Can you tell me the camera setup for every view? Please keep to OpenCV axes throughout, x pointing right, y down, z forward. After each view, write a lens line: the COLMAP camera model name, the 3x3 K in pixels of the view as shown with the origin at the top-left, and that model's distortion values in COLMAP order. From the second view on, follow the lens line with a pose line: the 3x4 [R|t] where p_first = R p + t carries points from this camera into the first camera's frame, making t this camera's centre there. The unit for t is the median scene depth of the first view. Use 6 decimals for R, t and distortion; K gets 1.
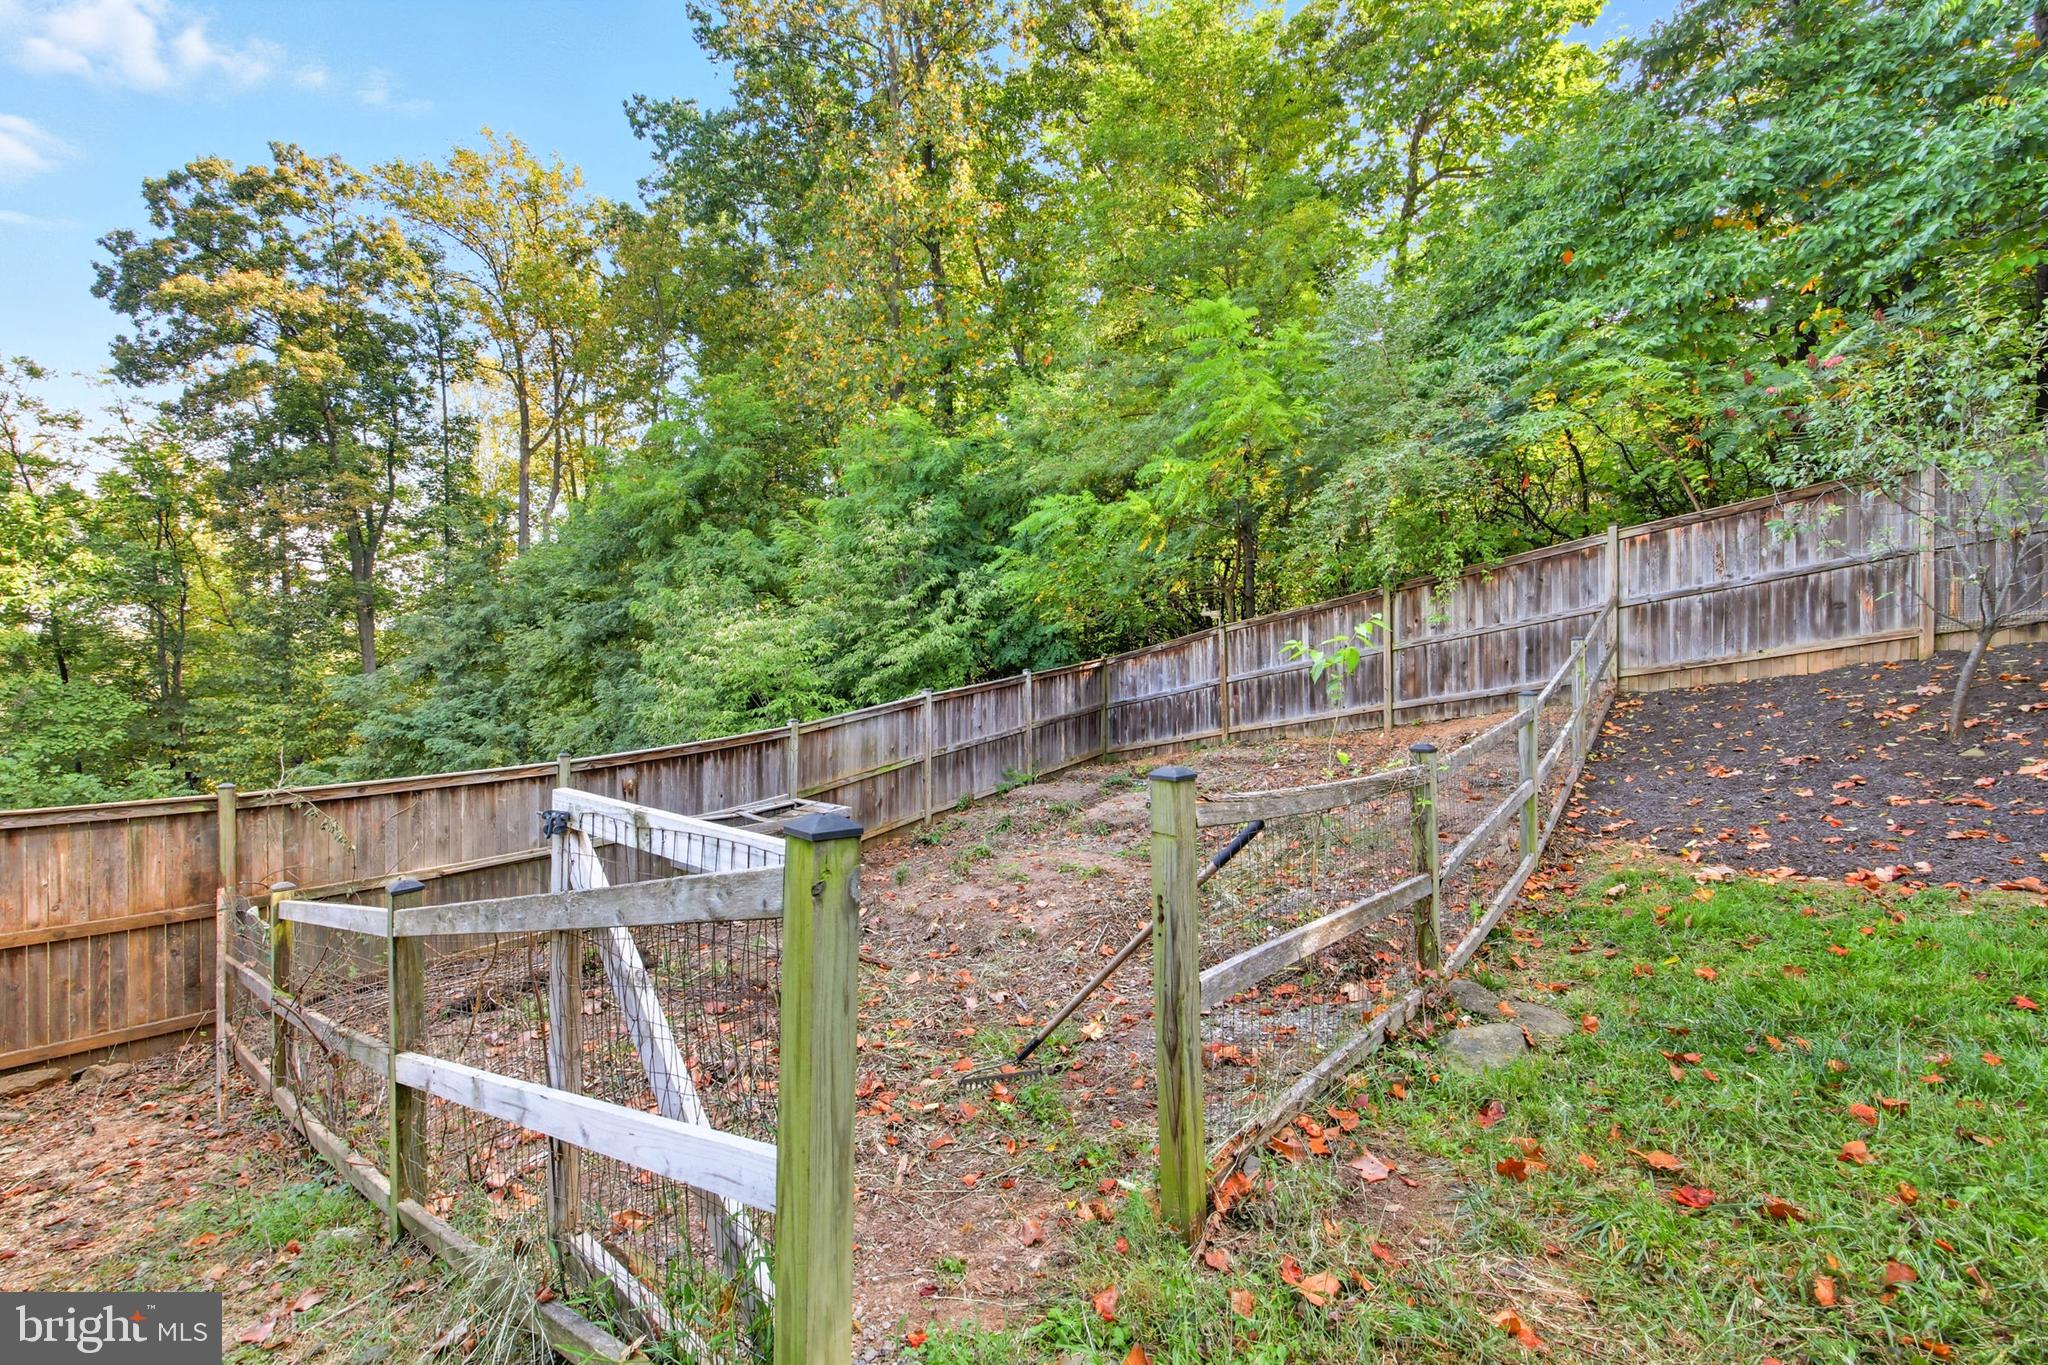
lens RADIAL K [[832.4, 0, 1019.8], [0, 832.4, 678.2], [0, 0, 1]] dist [0.003201, -0.000179]
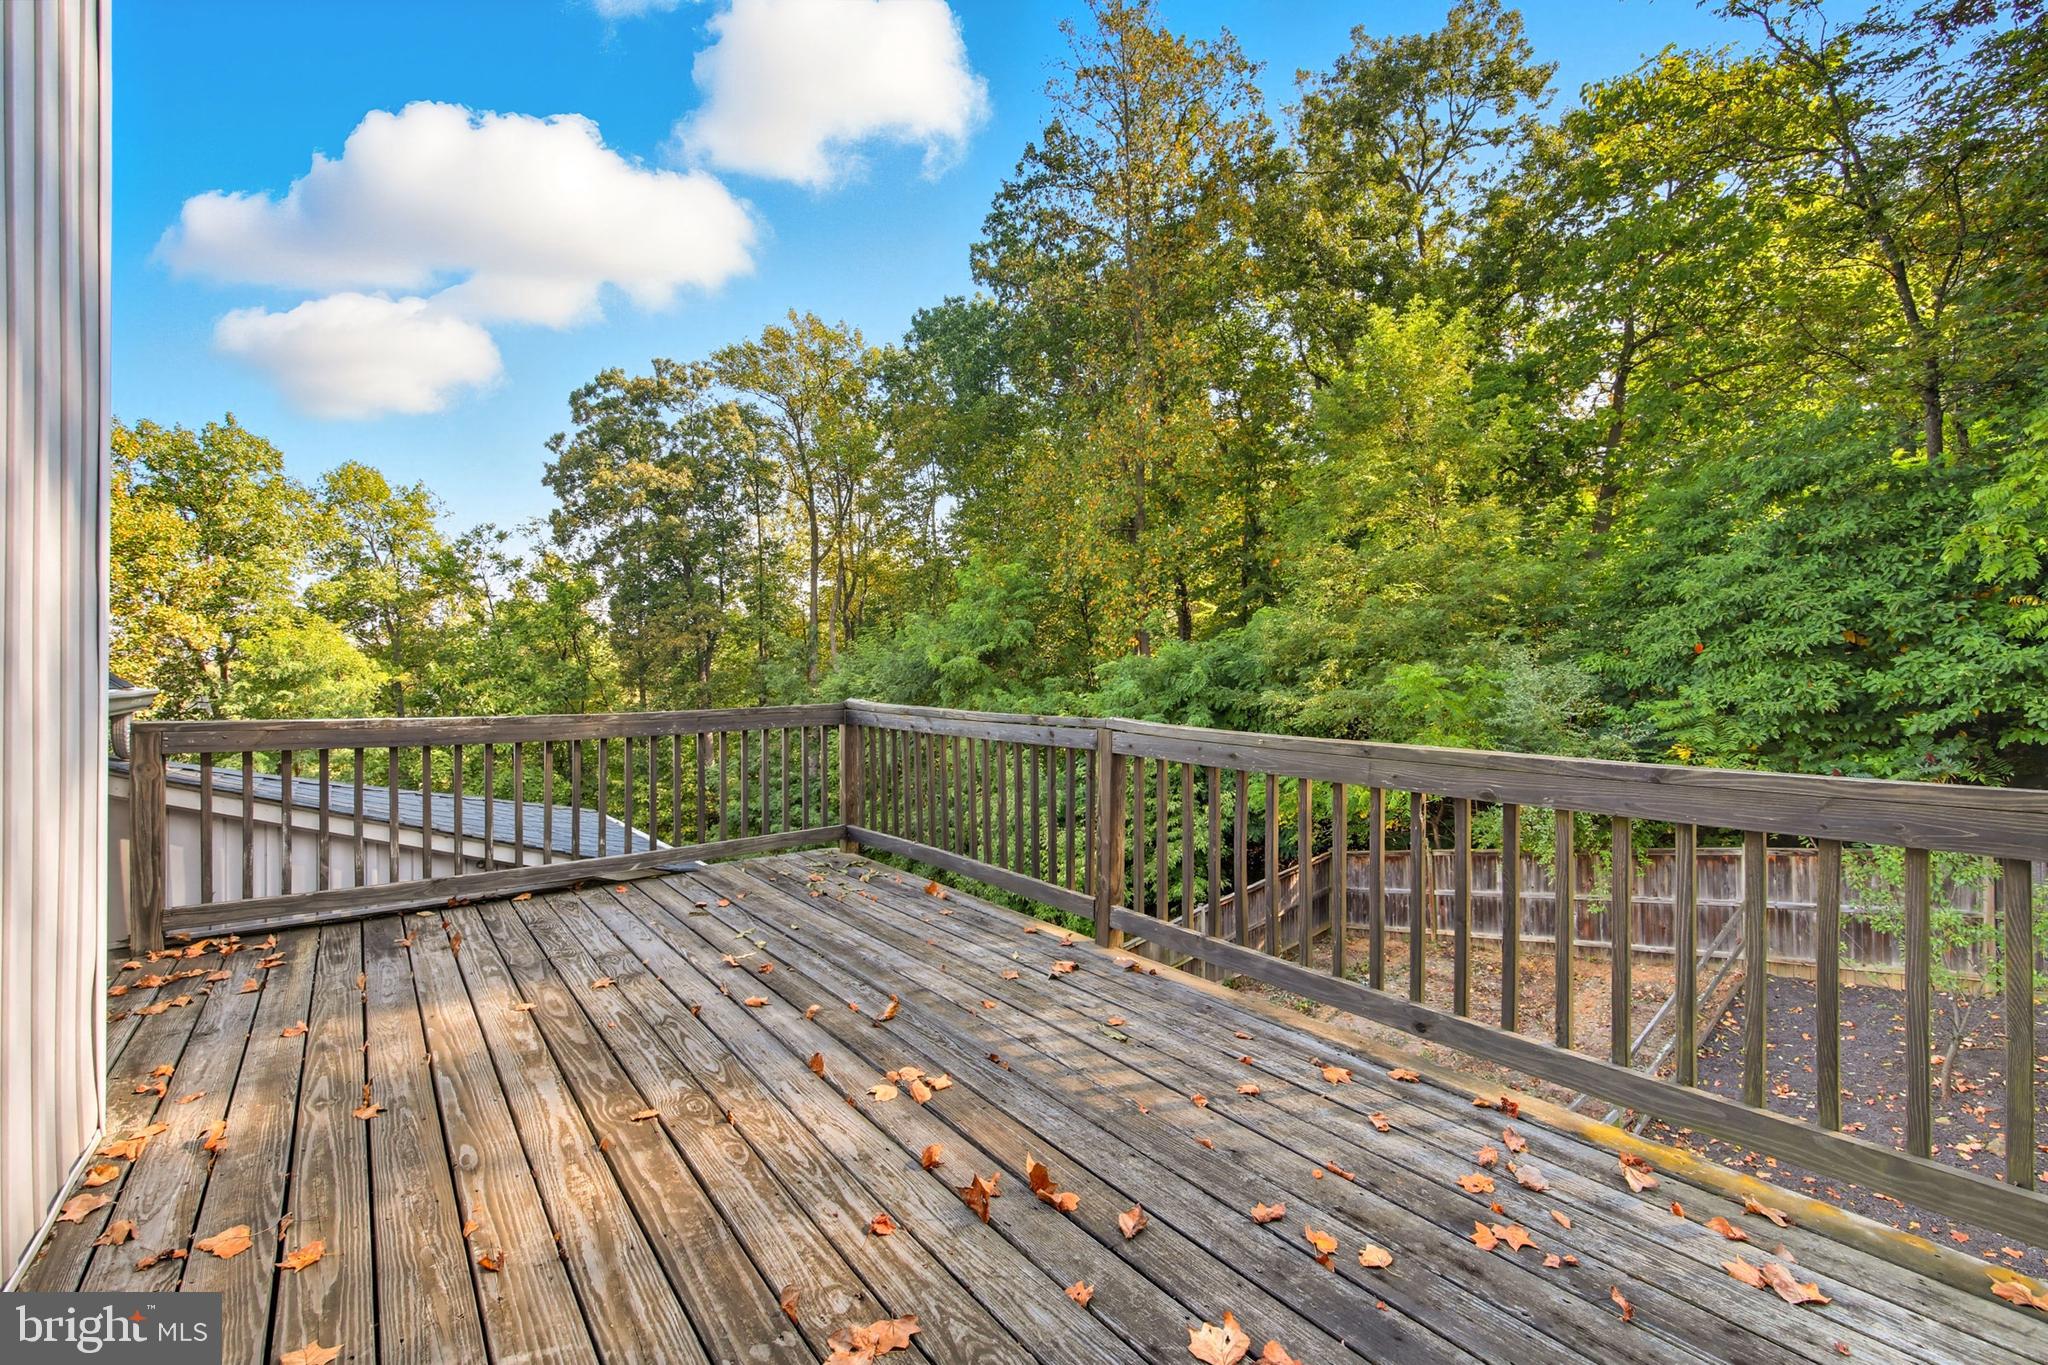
lens RADIAL K [[832.4, 0, 1021.3], [0, 832.4, 679.4], [0, 0, 1]] dist [0.003201, -0.000179]
pose [[0.971747, -0.010706, -0.235782, -0.023055], [0.007622, 0.999873, -0.013986, -0.113164], [0.235902, 0.011793, 0.971705, -0.144947]]
